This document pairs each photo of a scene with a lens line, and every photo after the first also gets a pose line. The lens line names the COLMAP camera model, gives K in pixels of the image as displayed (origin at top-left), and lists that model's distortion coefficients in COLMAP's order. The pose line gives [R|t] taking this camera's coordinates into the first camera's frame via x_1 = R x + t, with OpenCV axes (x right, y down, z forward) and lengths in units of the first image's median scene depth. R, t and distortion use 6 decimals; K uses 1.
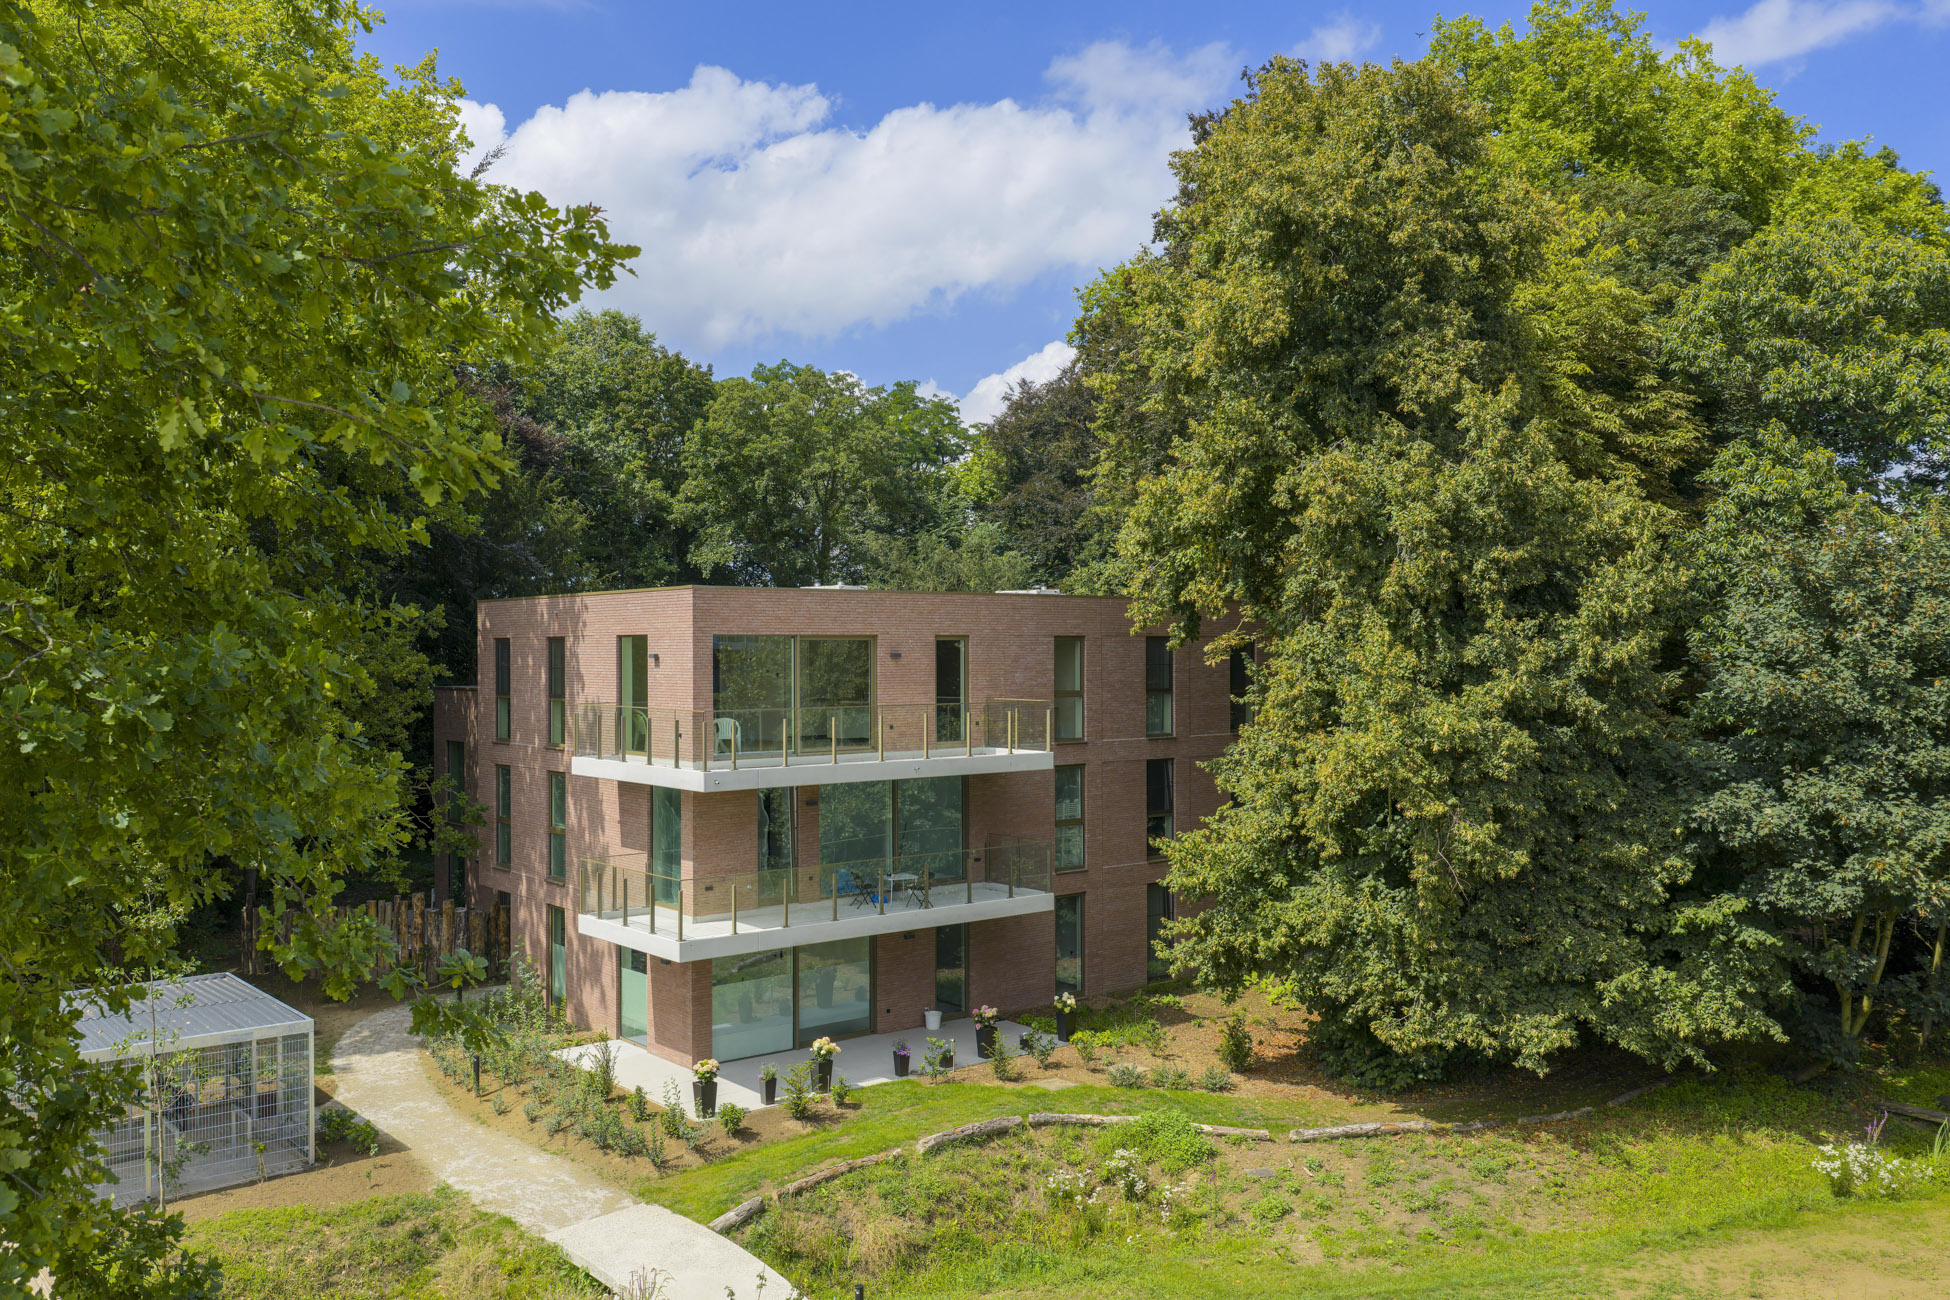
lens RADIAL K [[1627.6, 0, 979.5], [0, 1627.6, 658.8], [0, 0, 1]] dist [0.006668, -0.008696]
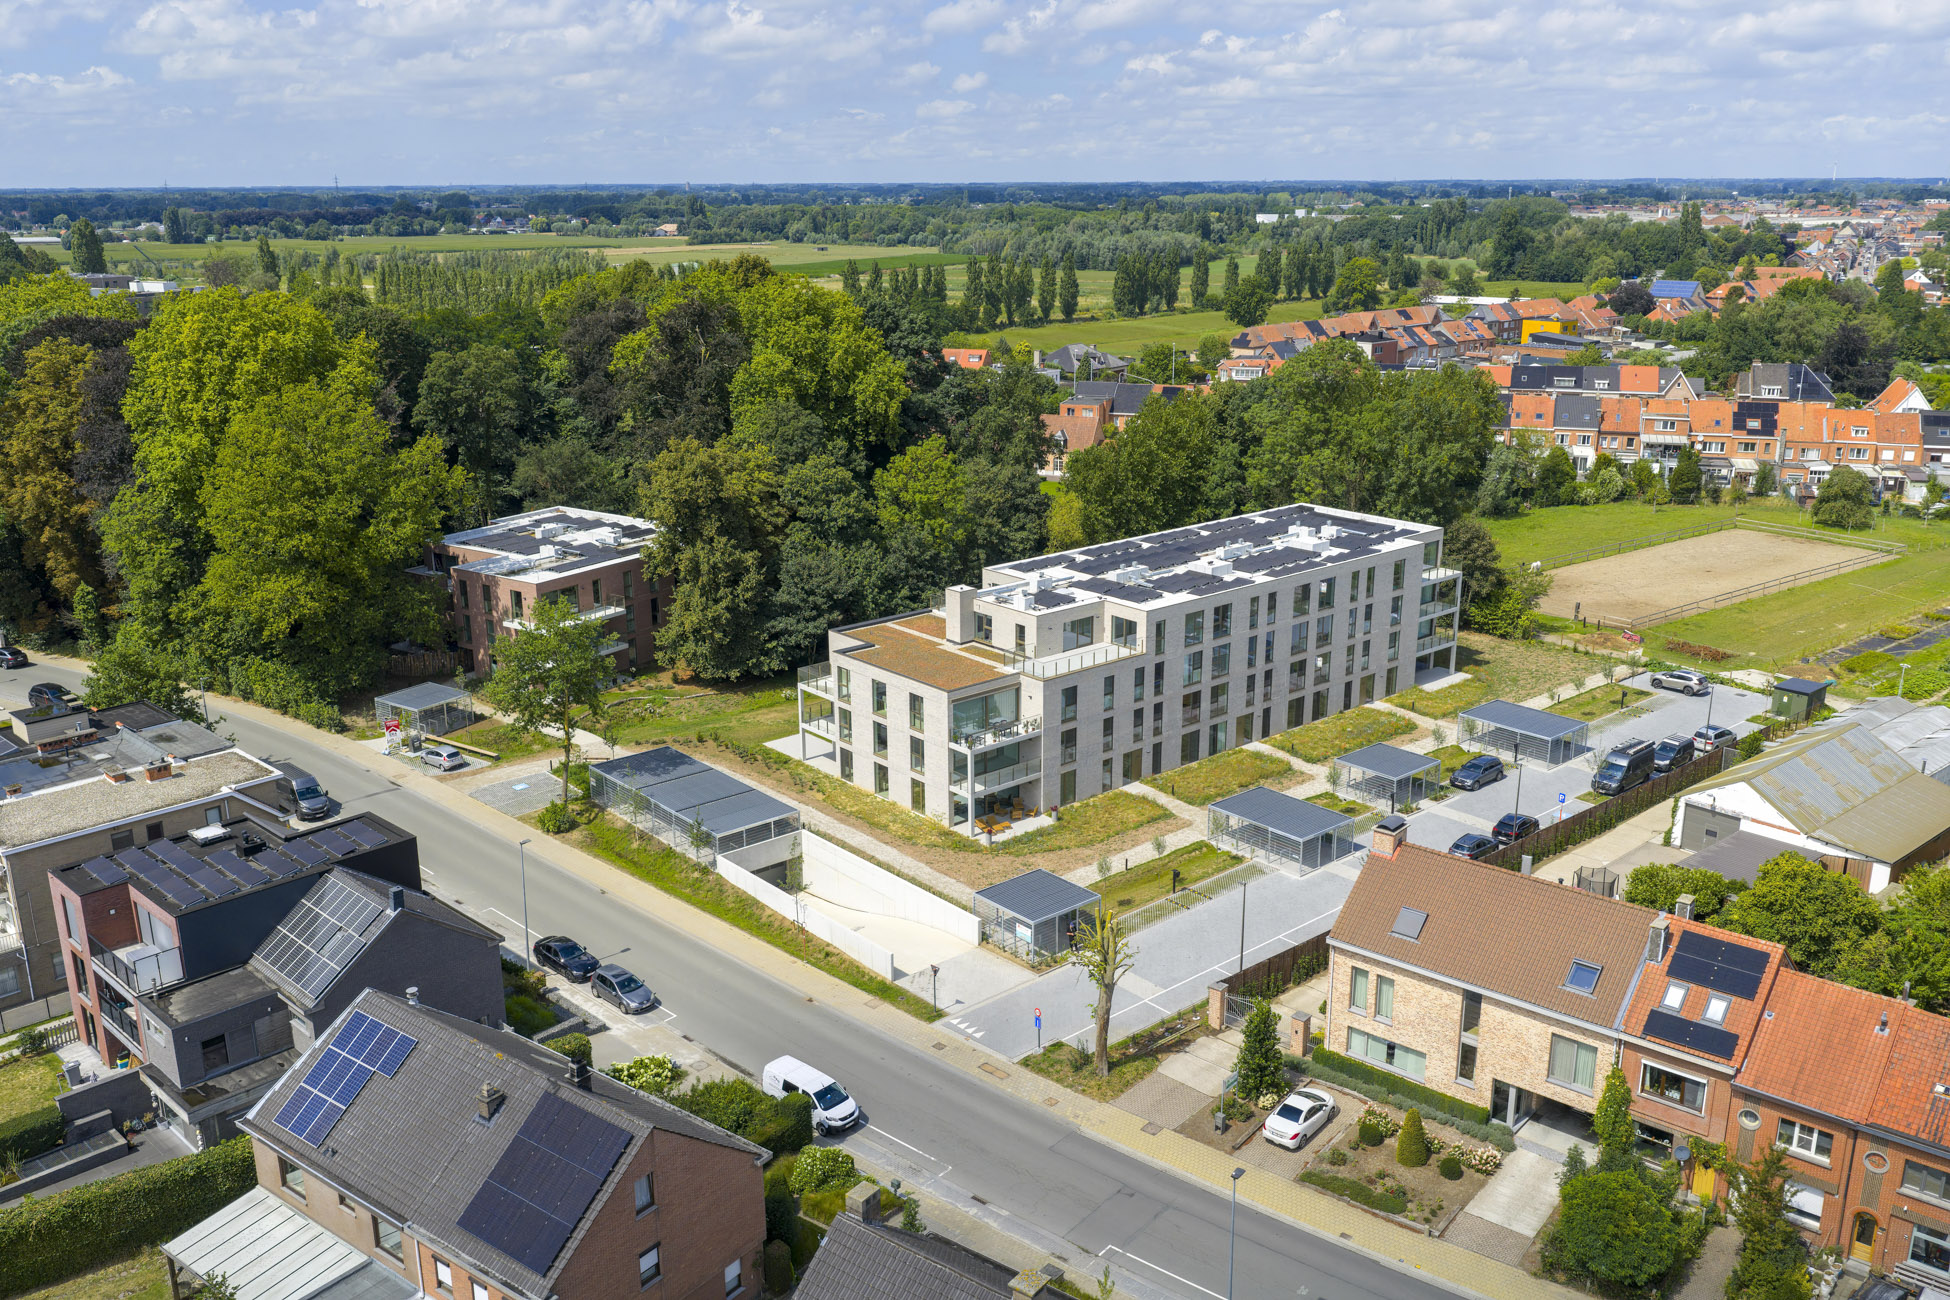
lens RADIAL K [[1627.6, 0, 981.9], [0, 1627.6, 644.3], [0, 0, 1]] dist [0.006668, -0.008696]
pose [[0.959360, -0.079194, 0.270845, -0.241694], [0.003823, 0.963371, 0.268146, -1.092011], [-0.282159, -0.256213, 0.924522, -3.480191]]
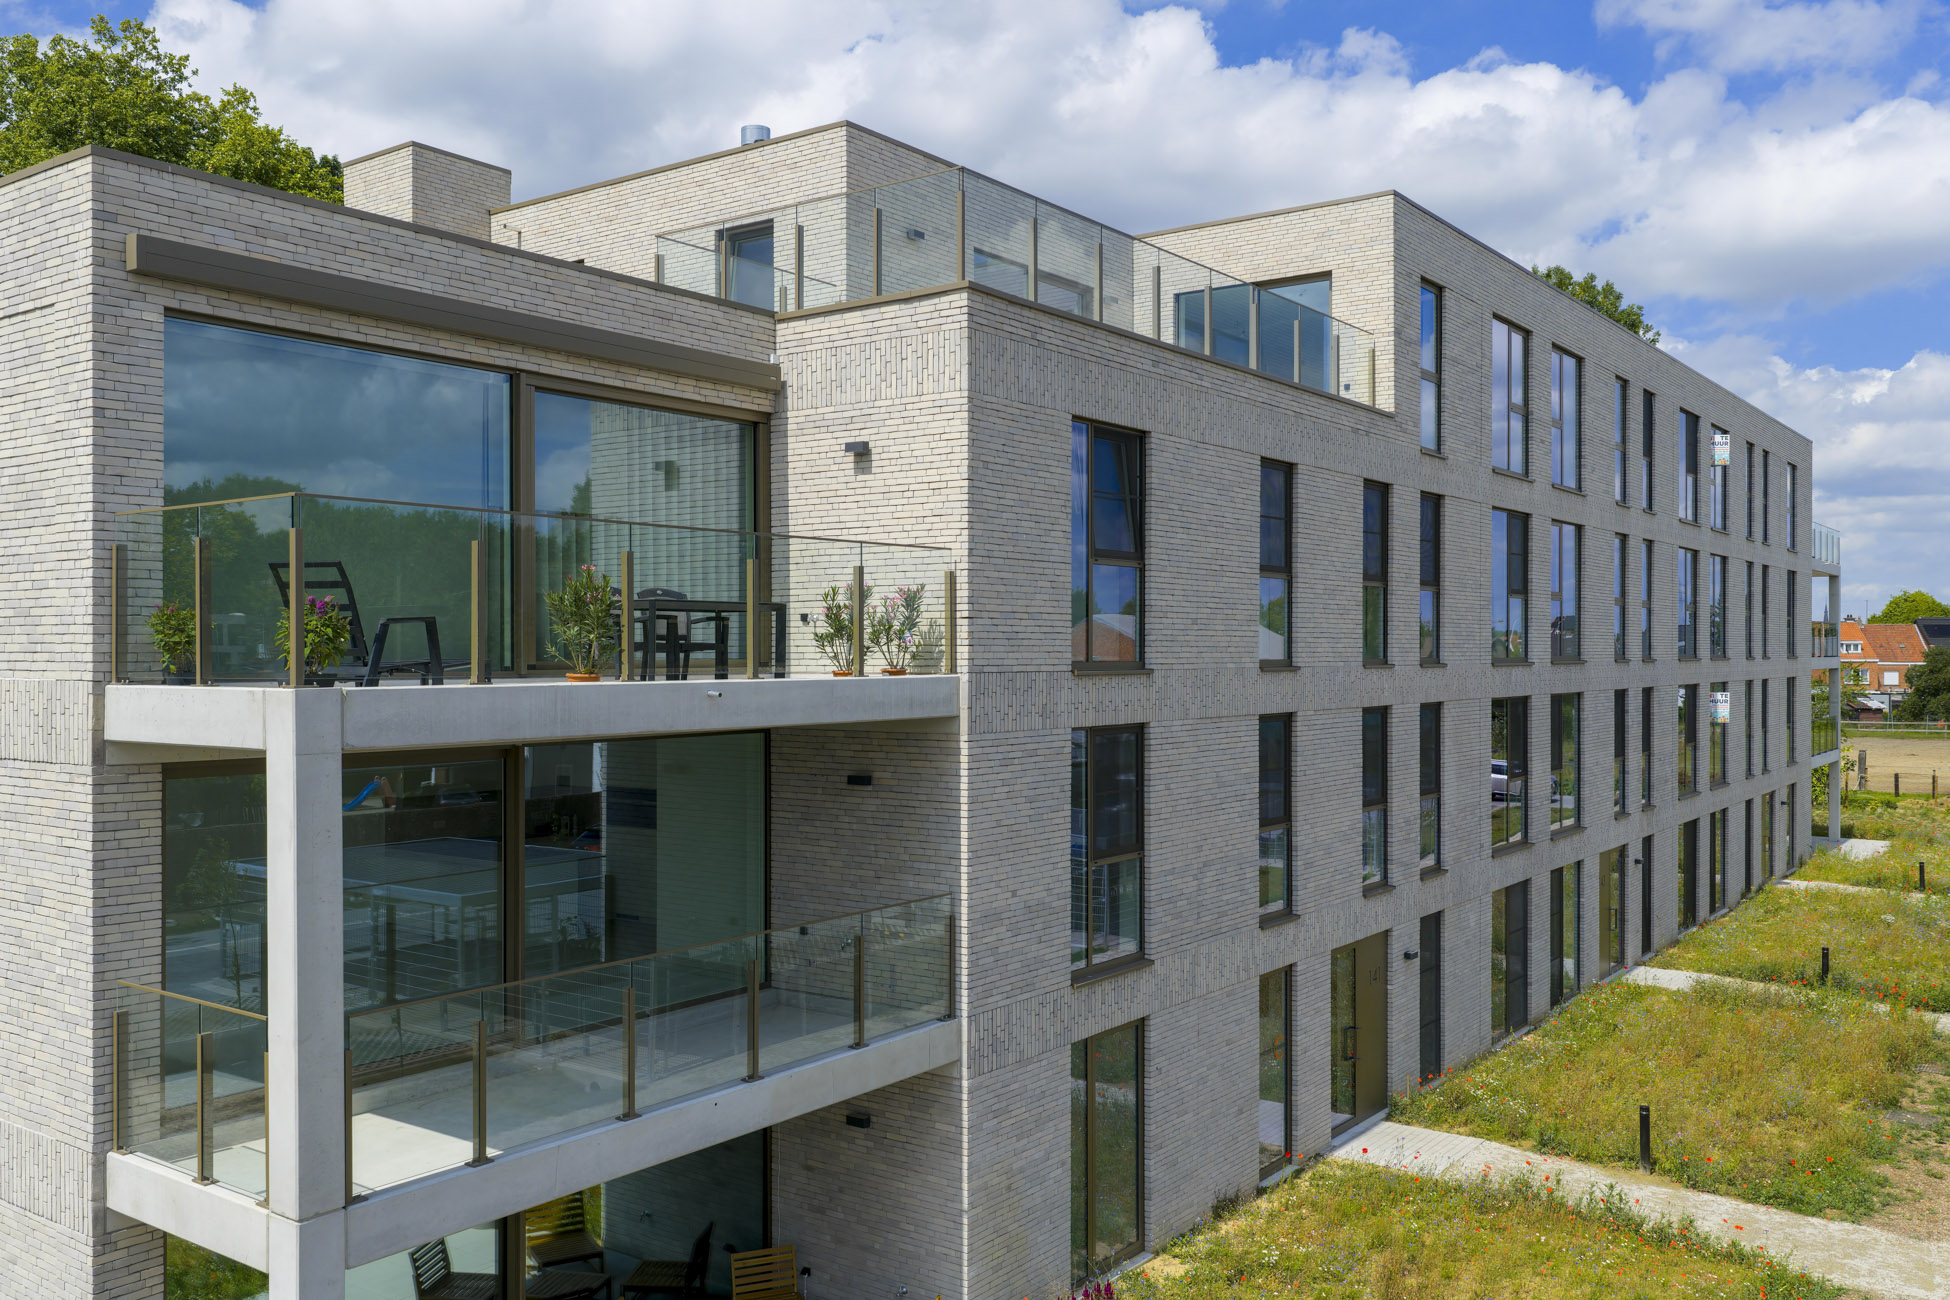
lens RADIAL K [[1627.6, 0, 976.3], [0, 1627.6, 659.0], [0, 0, 1]] dist [0.006668, -0.008696]
pose [[0.870724, 0.000471, 0.491771, 0.633934], [0.000499, 0.999998, -0.001841, 0.071571], [-0.491771, 0.001849, 0.870722, -0.599798]]
